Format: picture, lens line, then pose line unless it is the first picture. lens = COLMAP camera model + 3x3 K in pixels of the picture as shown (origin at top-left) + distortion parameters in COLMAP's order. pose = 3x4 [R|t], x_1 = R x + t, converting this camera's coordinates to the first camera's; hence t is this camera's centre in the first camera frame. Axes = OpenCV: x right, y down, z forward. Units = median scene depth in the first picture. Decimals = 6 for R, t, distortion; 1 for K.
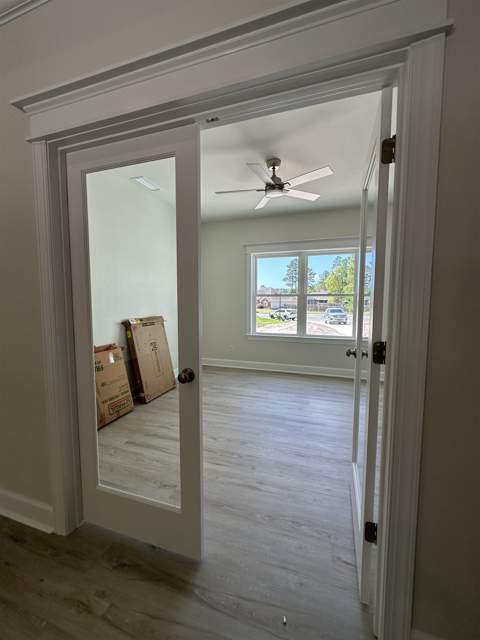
lens RADIAL K [[256.7, 0, 240.7], [0, 256.7, 317.9], [0, 0, 1]] dist [-0.000726, 0.000410]
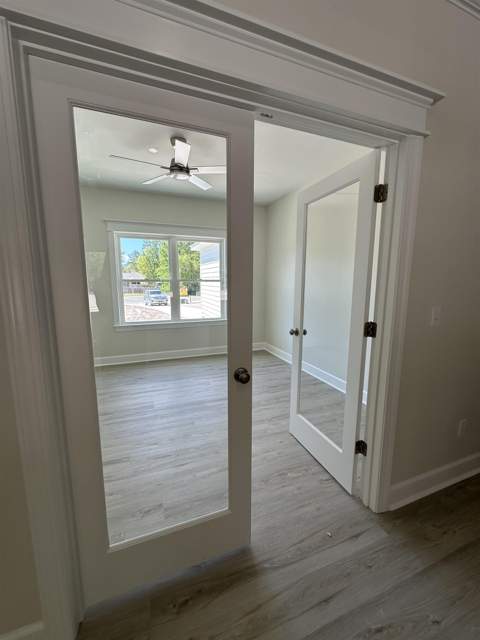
lens RADIAL K [[256.7, 0, 241.5], [0, 256.7, 316.9], [0, 0, 1]] dist [-0.000726, 0.000410]
pose [[0.781322, -0.084973, 0.618316, -0.322668], [0.043906, 0.995718, 0.081357, -0.030985], [-0.622581, -0.036418, 0.781707, 0.096374]]
